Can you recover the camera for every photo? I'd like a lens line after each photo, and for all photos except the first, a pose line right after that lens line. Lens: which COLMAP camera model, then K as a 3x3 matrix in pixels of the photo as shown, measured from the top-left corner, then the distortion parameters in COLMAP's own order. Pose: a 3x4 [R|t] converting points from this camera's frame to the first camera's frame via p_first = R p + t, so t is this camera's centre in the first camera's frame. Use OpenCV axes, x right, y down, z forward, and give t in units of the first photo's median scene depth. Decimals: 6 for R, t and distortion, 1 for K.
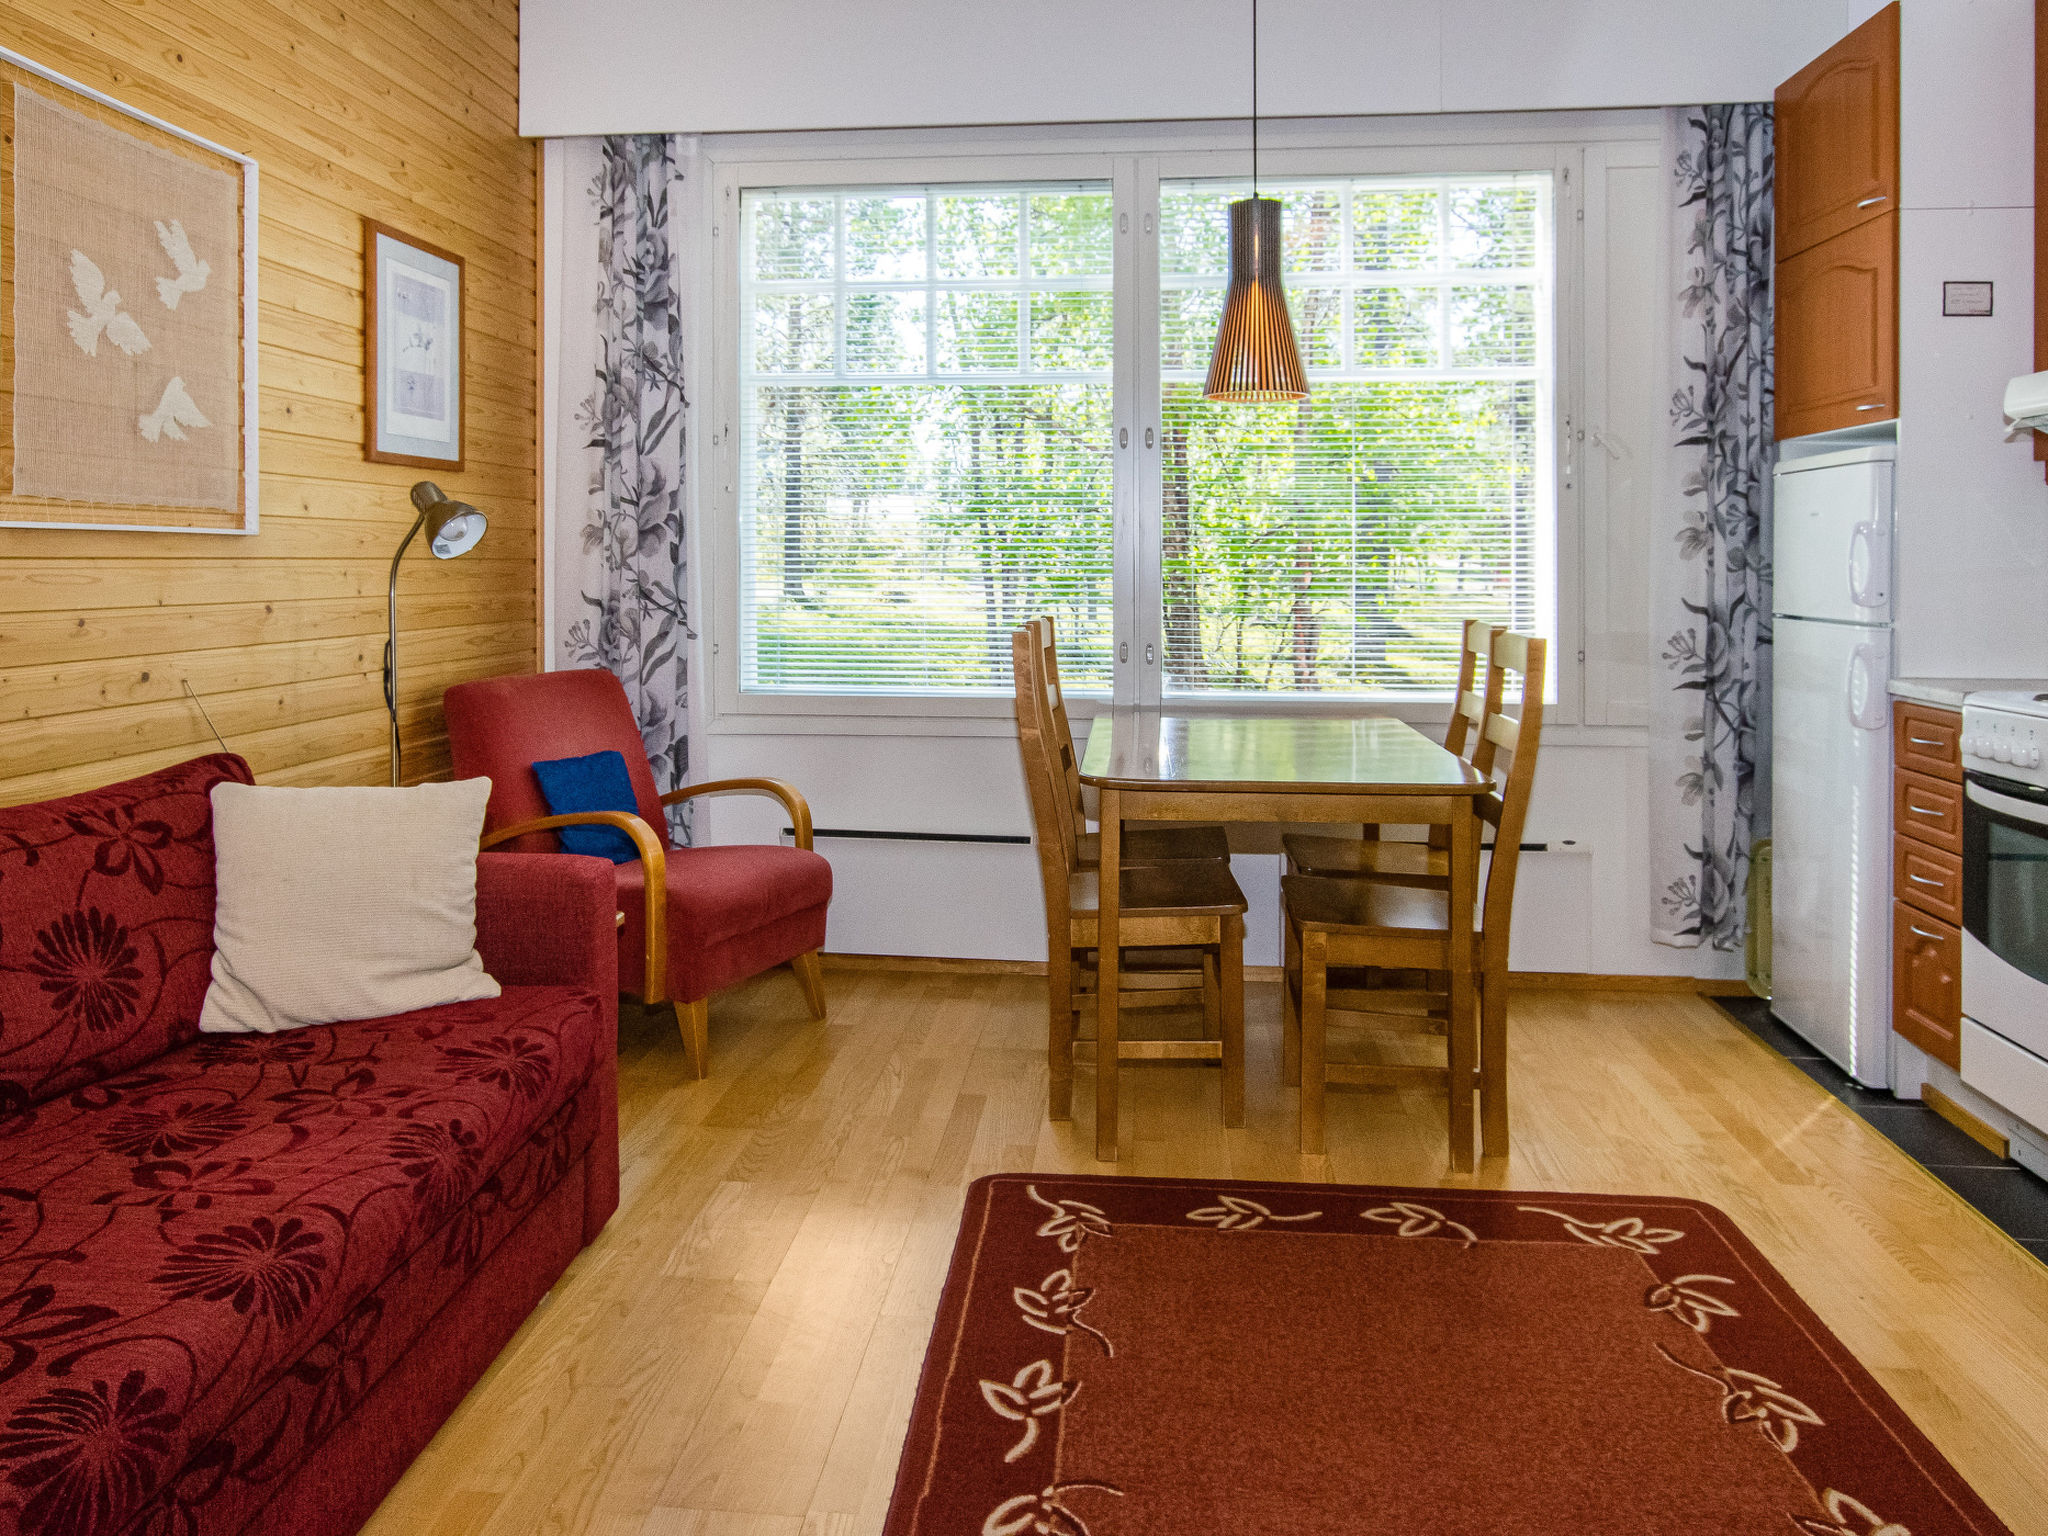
lens RADIAL K [[1456.8, 0, 1019.3], [0, 1456.8, 544.9], [0, 0, 1]] dist [-0.006987, 0.004515]
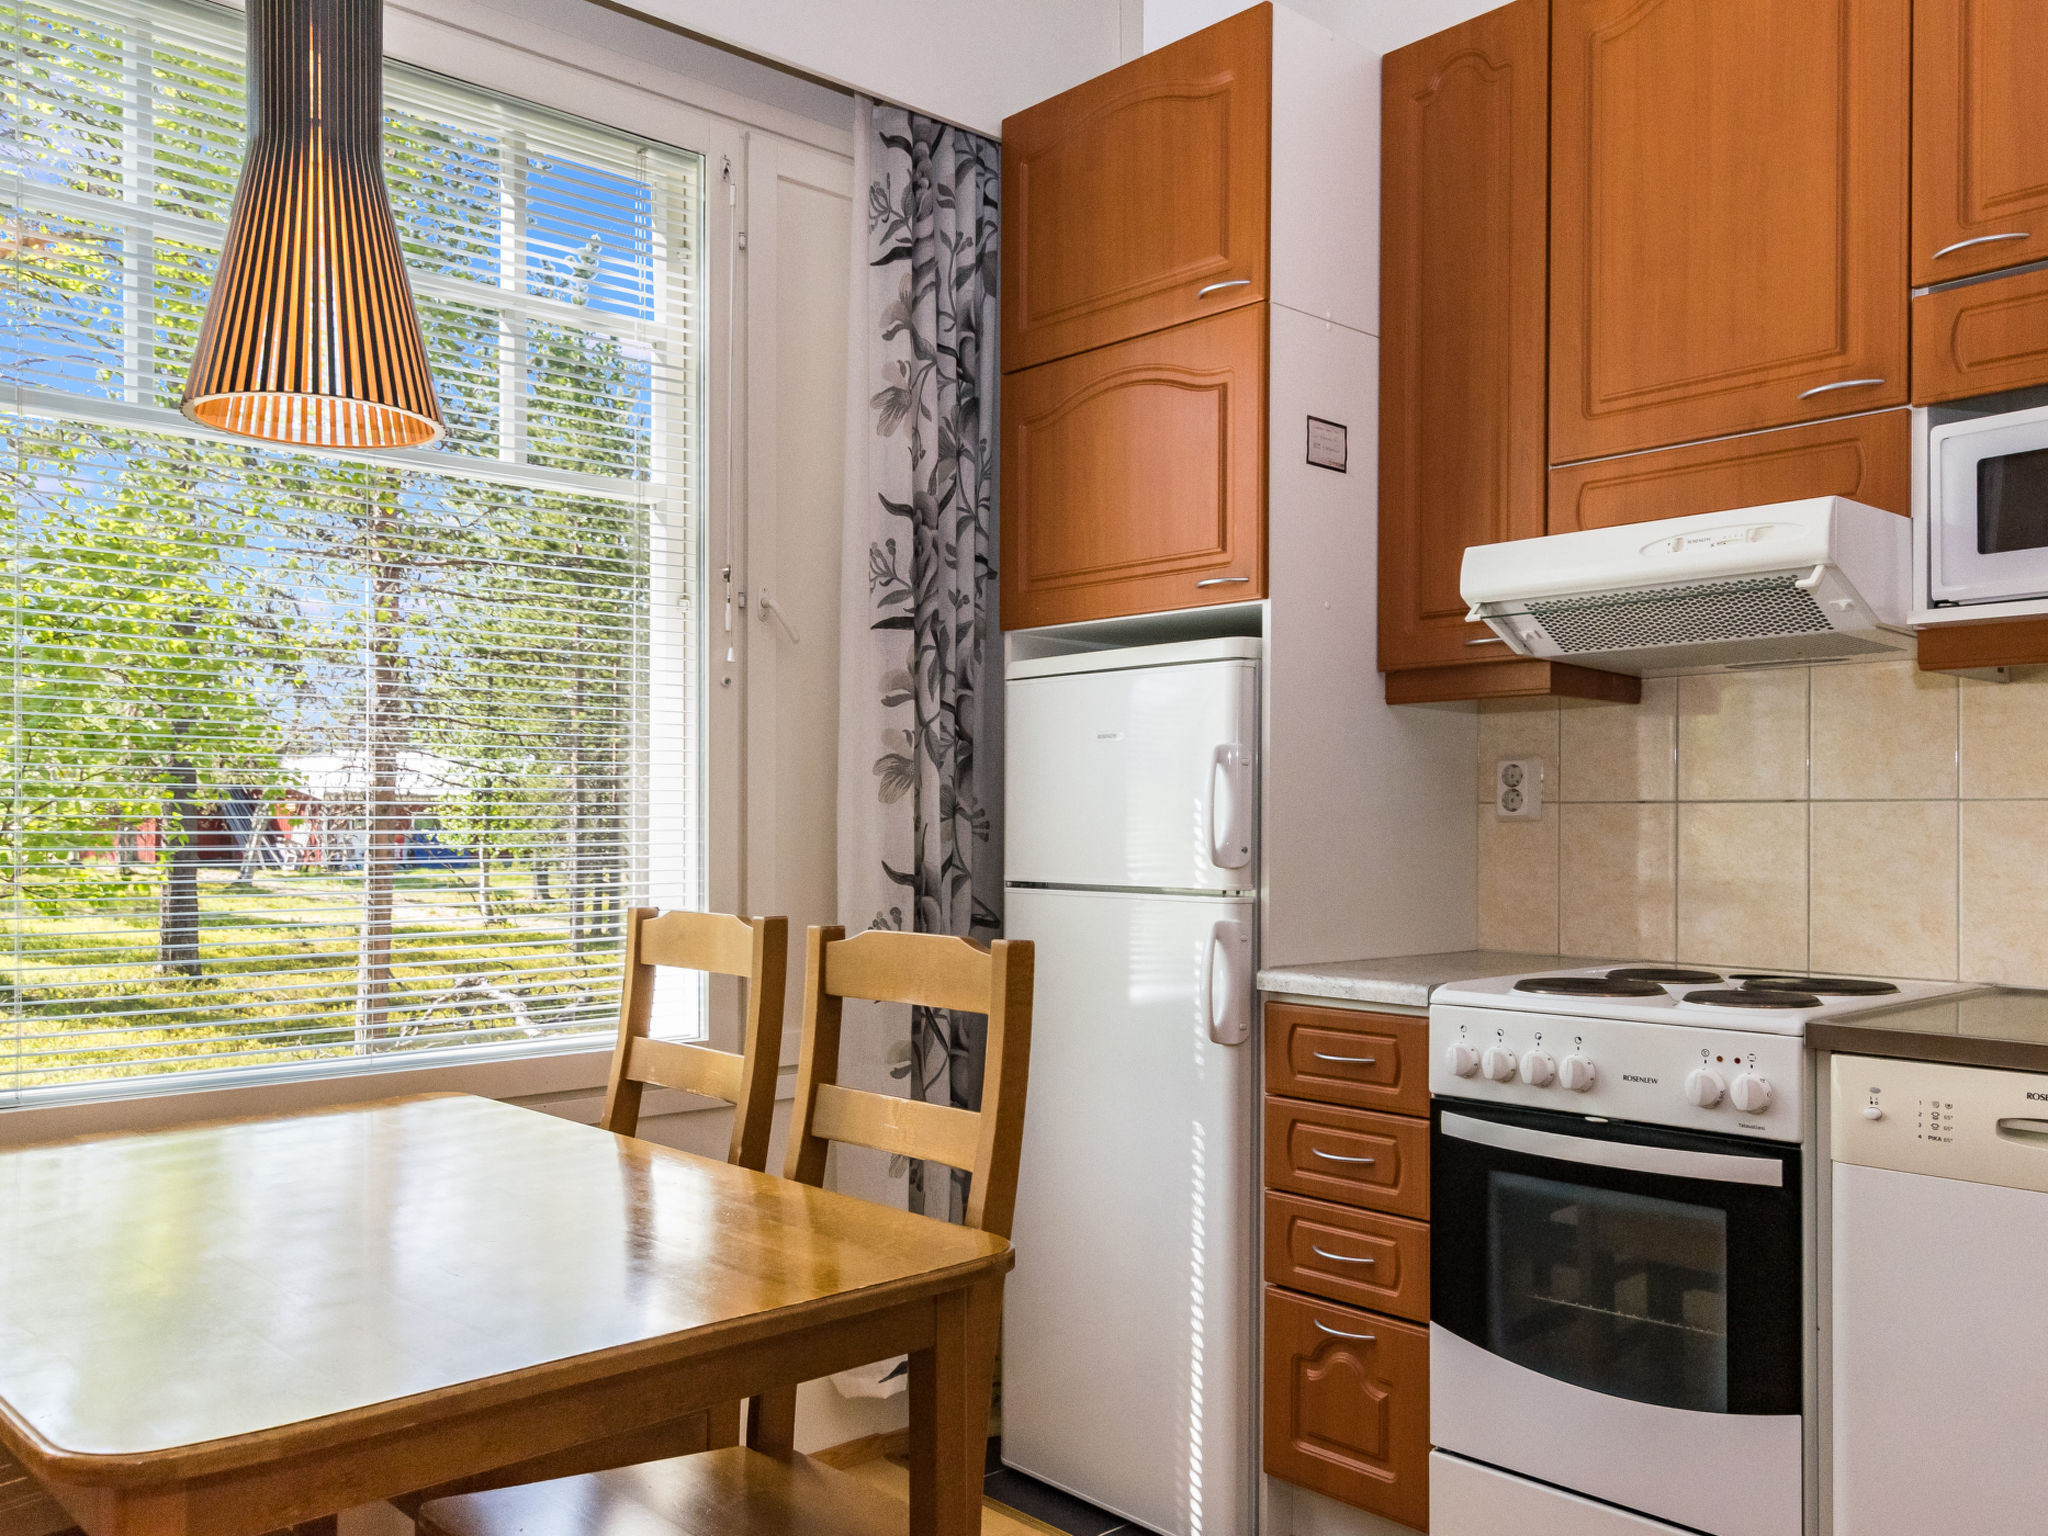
lens RADIAL K [[1688.0, 0, 1030.6], [0, 1688.0, 812.1], [0, 0, 1]] dist [0.019932, -0.005817]
pose [[0.672571, 0.003352, 0.740025, -0.063716], [-0.005255, 0.999986, 0.000246, 0.014186], [-0.740014, -0.004054, 0.672579, 0.450572]]
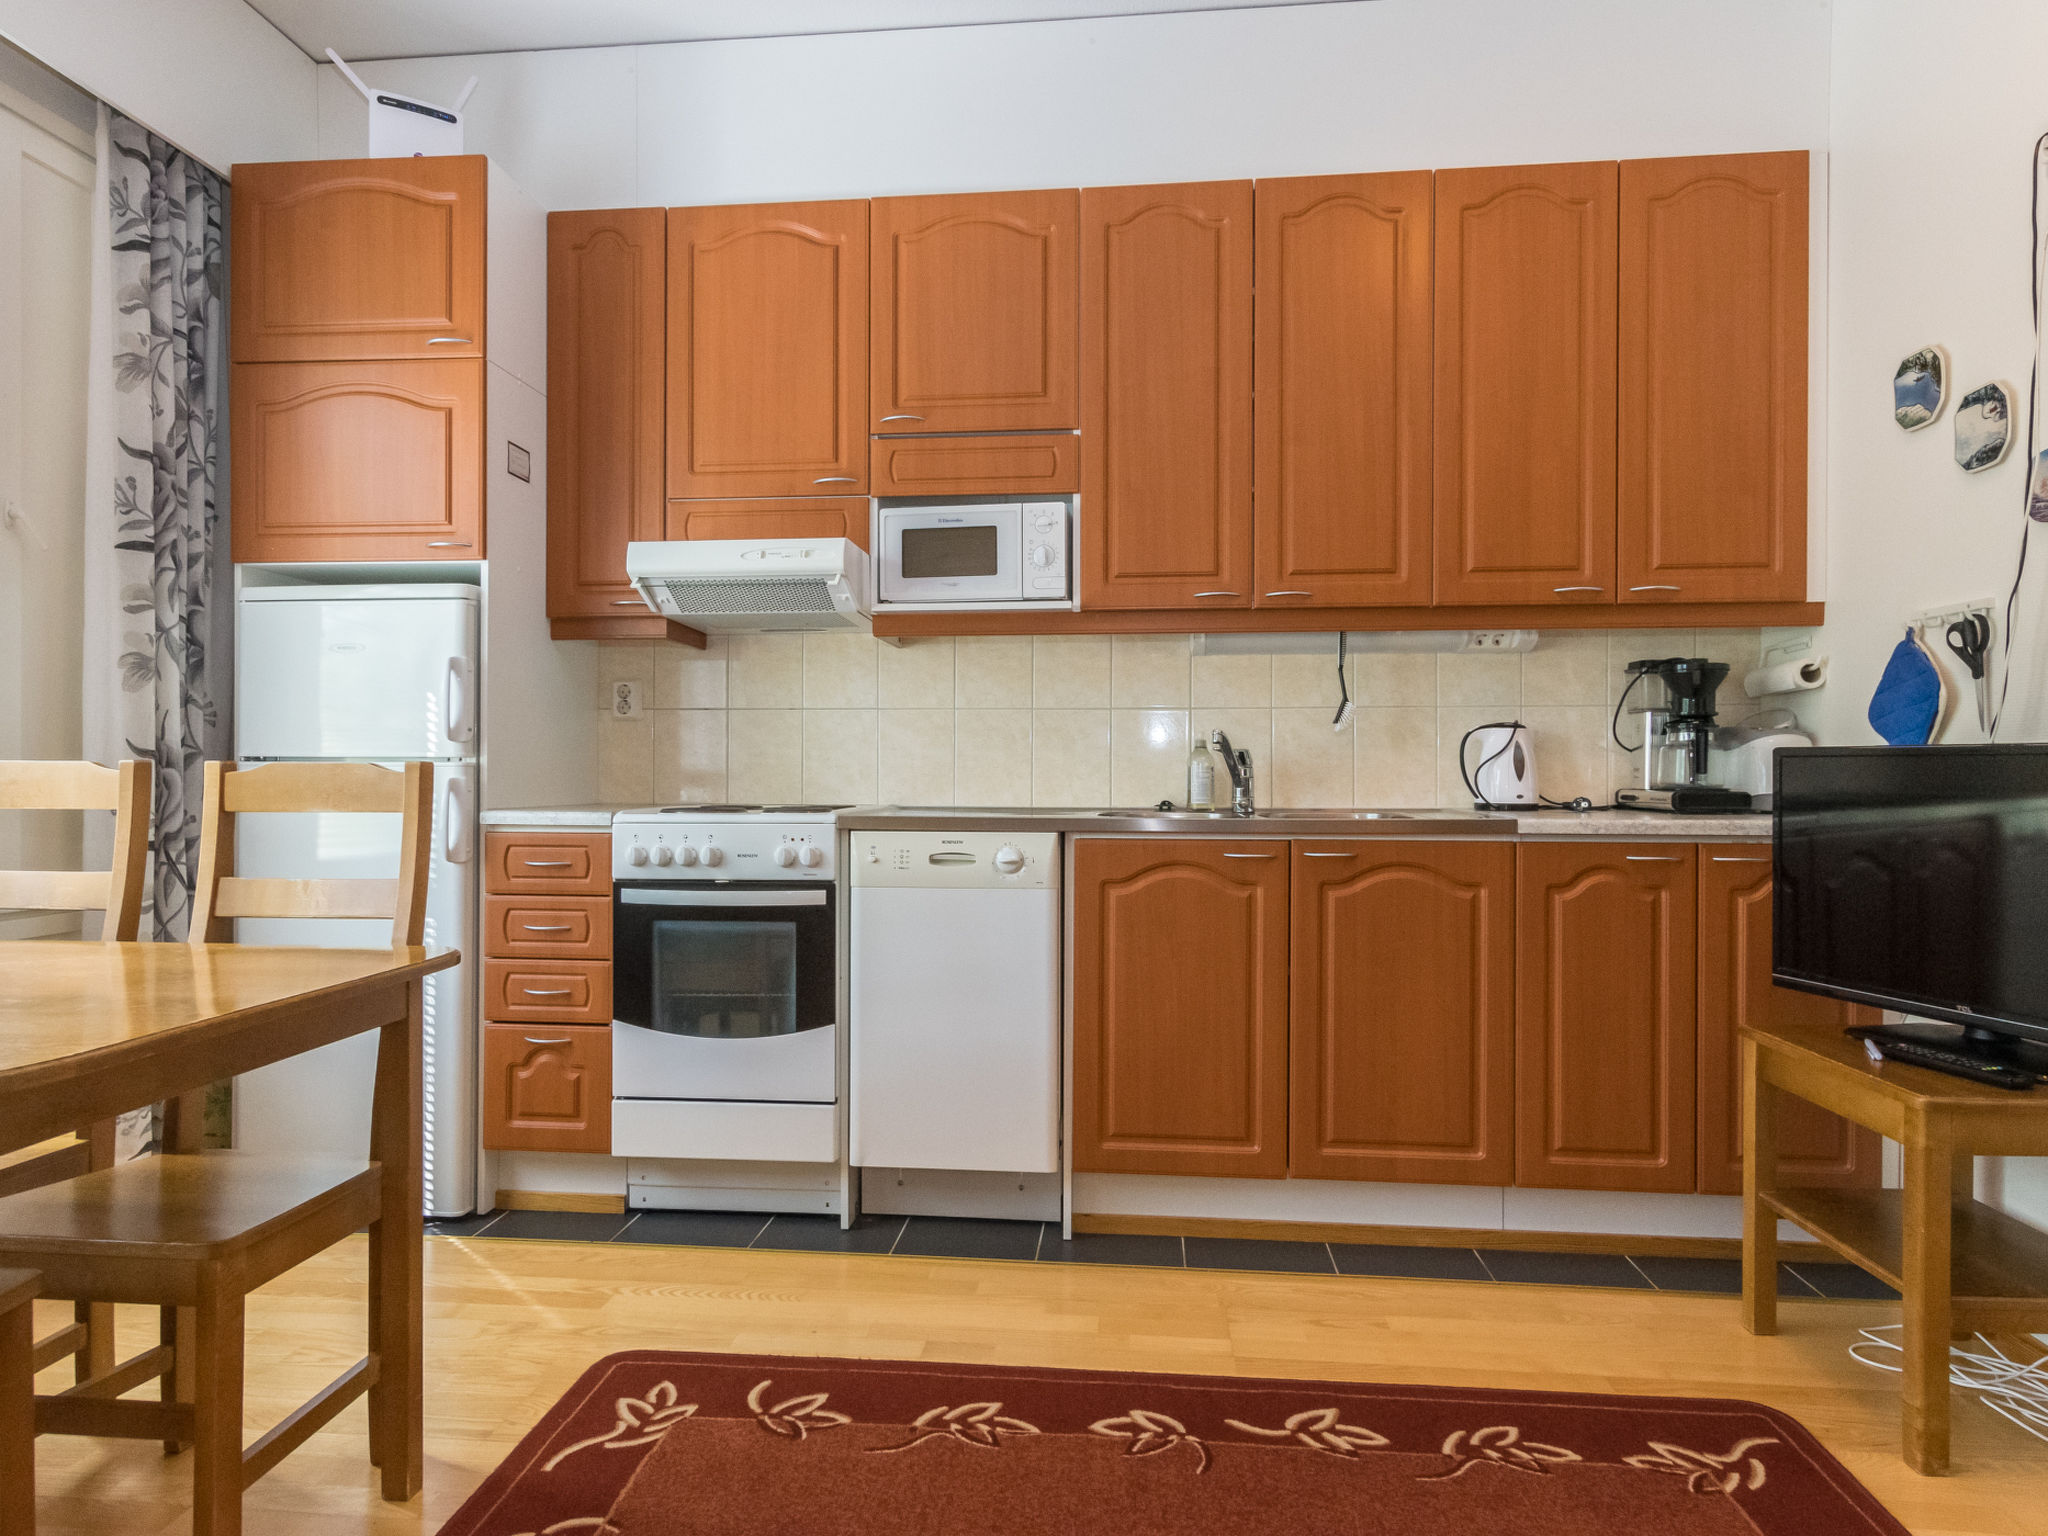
lens RADIAL K [[1226.5, 0, 1024.0], [0, 1226.5, 768.0], [0, 0, 1]] dist [0.007587, 0.002923]
pose [[0.005222, 0.001501, 0.999985, -0.227345], [-0.009243, 0.999956, -0.001452, 0.050133], [-0.999944, -0.009236, 0.005236, 0.513366]]
